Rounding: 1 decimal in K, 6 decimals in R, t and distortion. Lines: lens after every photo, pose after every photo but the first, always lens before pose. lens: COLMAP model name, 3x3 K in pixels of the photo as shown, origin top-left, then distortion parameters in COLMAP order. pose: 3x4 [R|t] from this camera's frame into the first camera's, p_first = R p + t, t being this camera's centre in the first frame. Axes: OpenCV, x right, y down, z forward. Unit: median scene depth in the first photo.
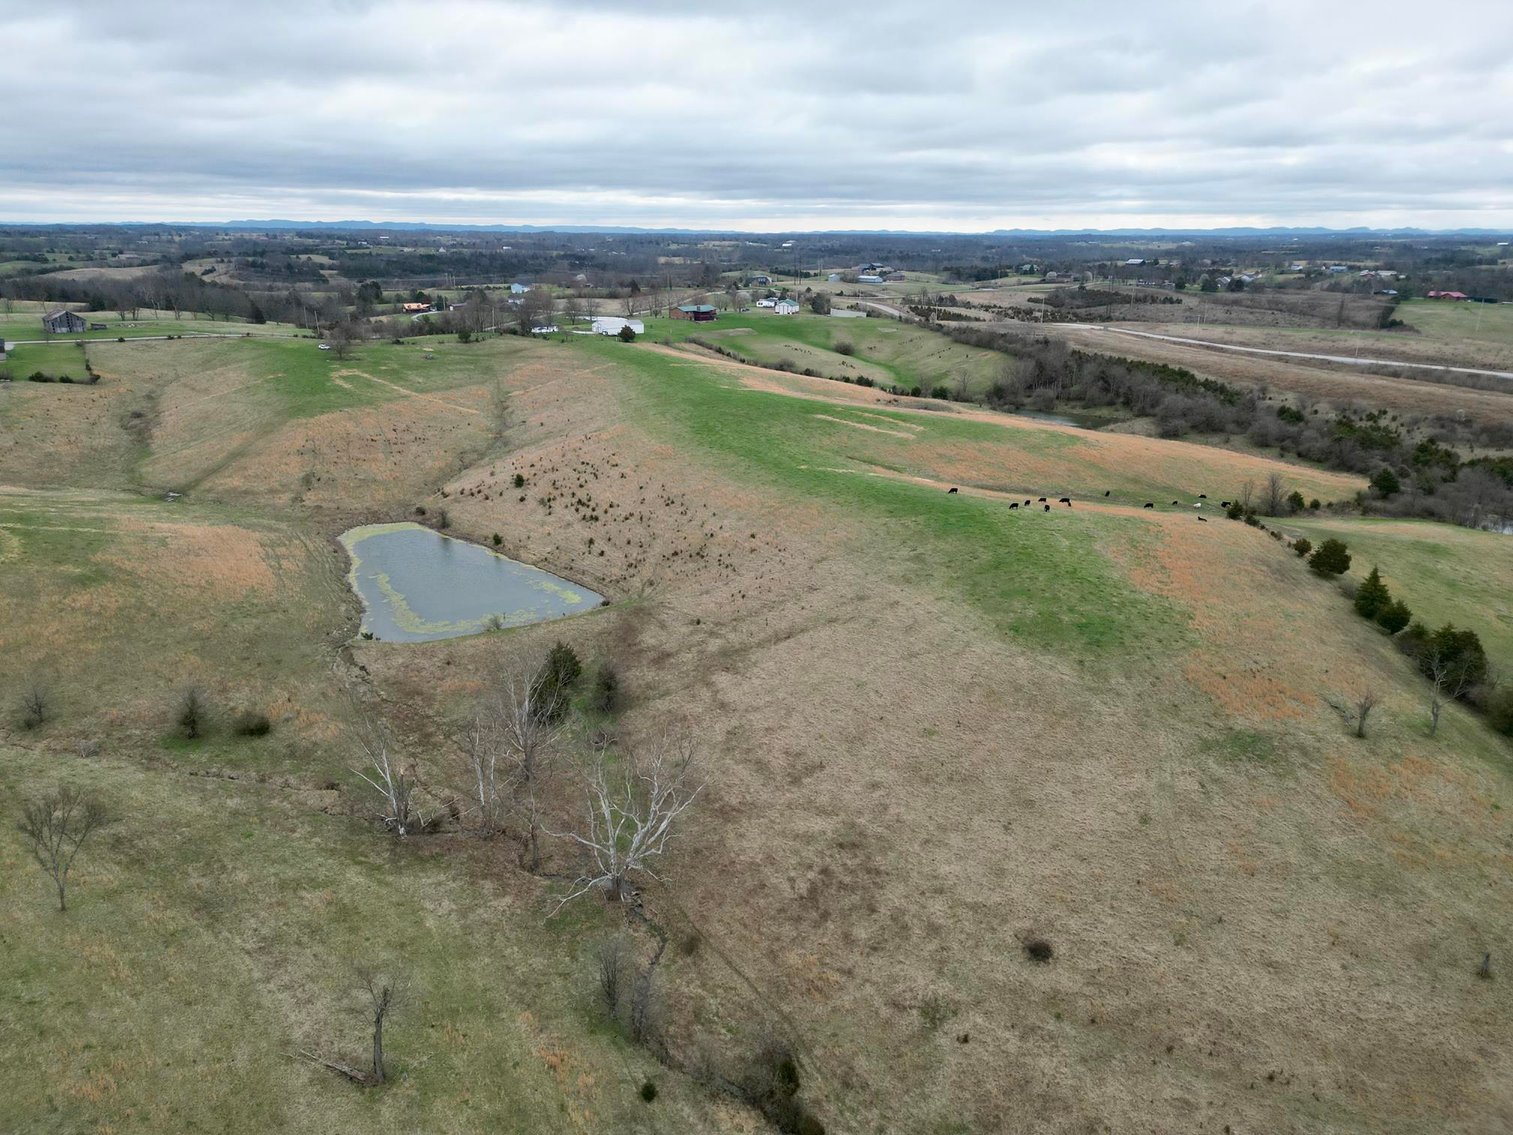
lens RADIAL K [[1053.7, 0, 752.9], [0, 1053.7, 570.5], [0, 0, 1]] dist [0.083949, -0.082538]
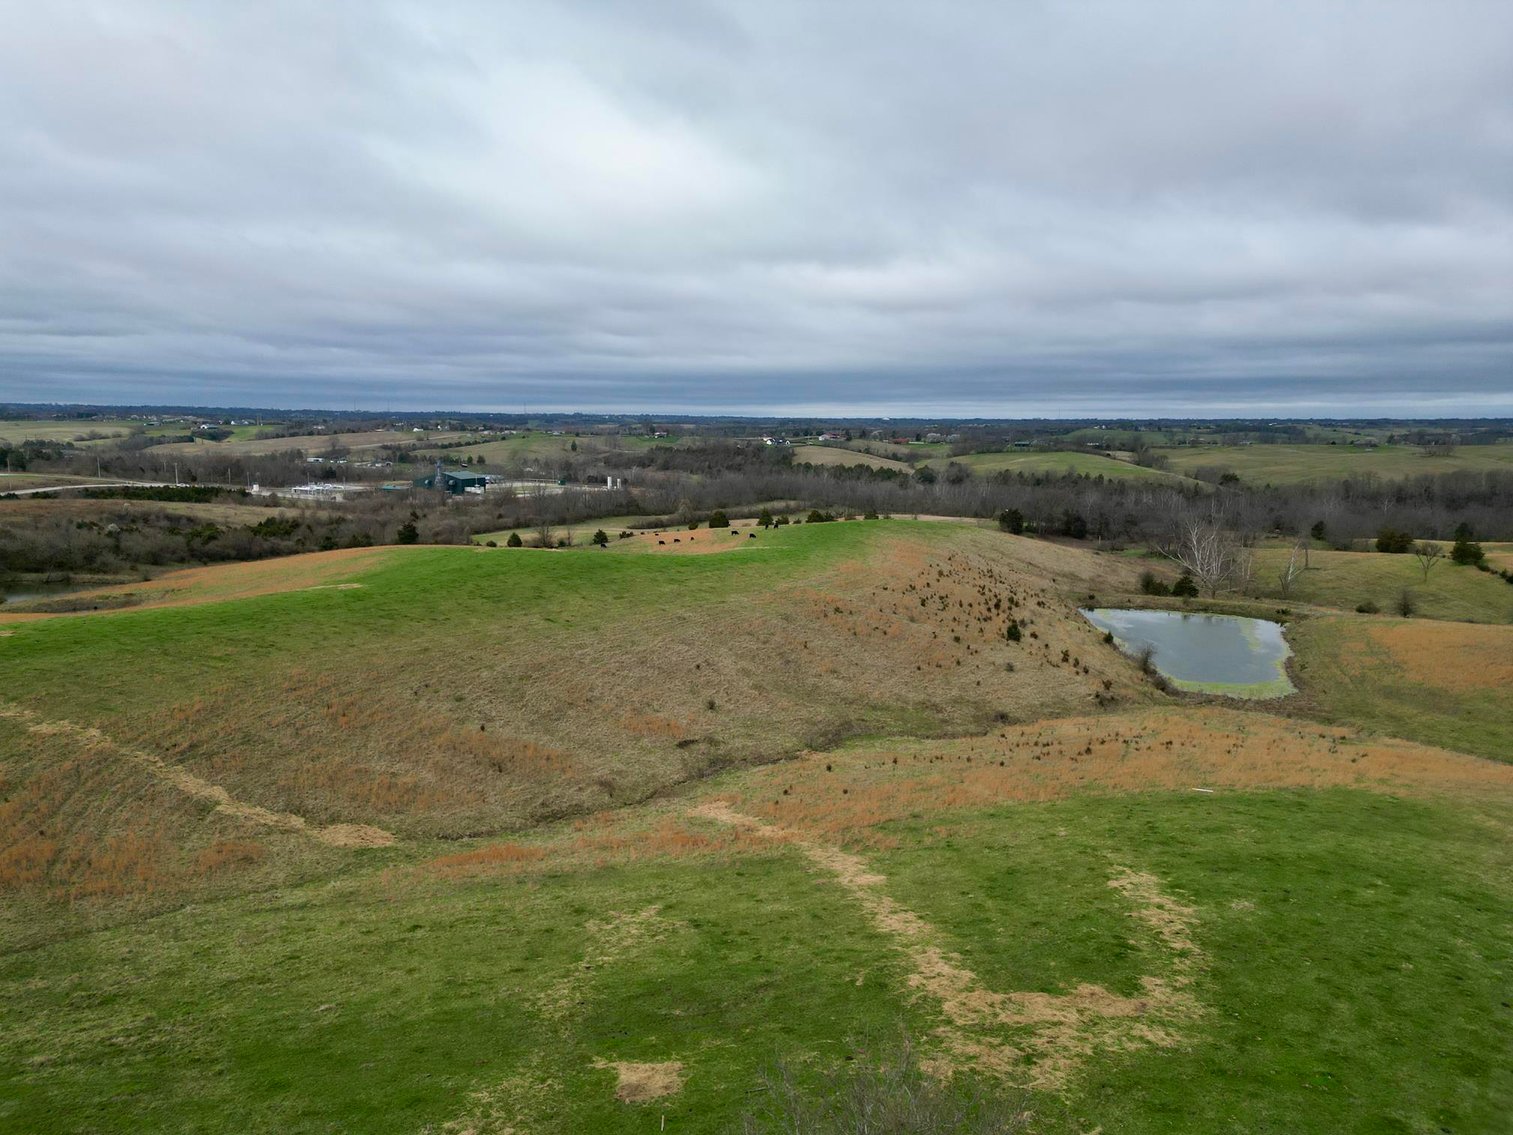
lens RADIAL K [[1053.7, 0, 752.9], [0, 1053.7, 570.5], [0, 0, 1]] dist [0.083949, -0.082538]
pose [[-0.654903, -0.119800, 0.746157, -0.404874], [0.218590, 0.915120, 0.338784, -0.256214], [-0.723409, 0.384973, -0.573127, 0.982789]]
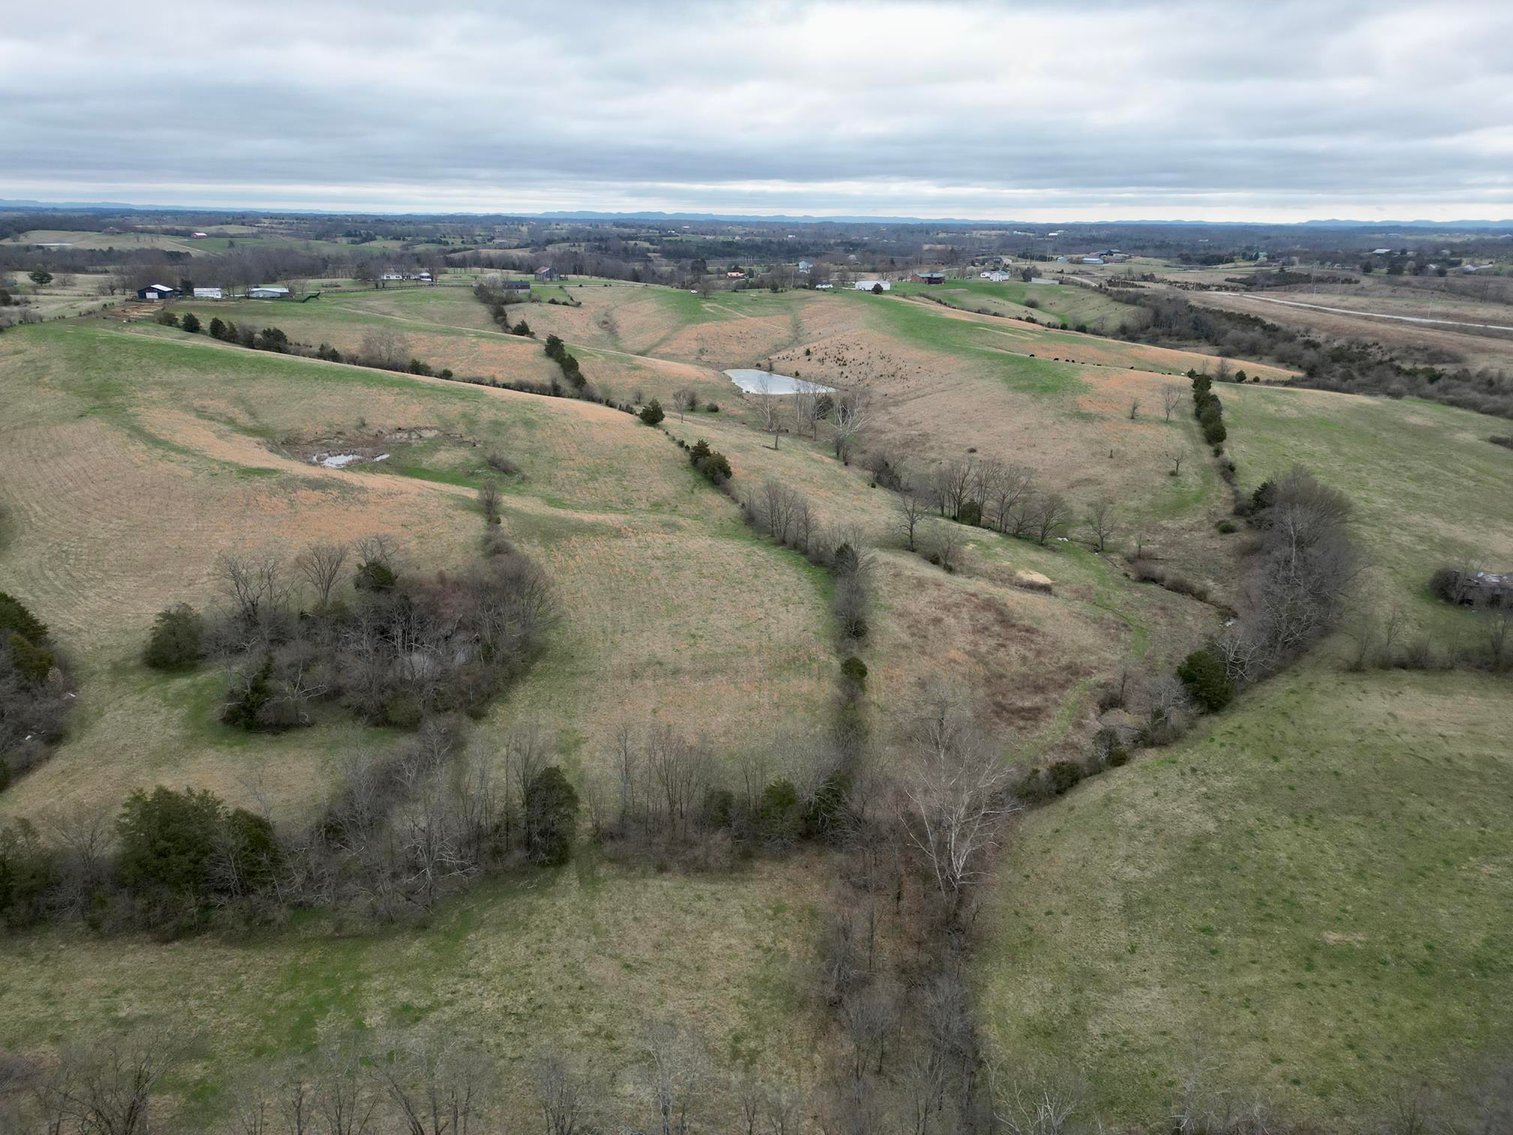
lens RADIAL K [[1053.7, 0, 752.9], [0, 1053.7, 570.5], [0, 0, 1]] dist [0.083949, -0.082538]
pose [[0.969601, 0.082539, -0.230349, 0.101943], [-0.080607, 0.996587, 0.017805, 0.185666], [0.231032, 0.001304, 0.972945, -0.580099]]
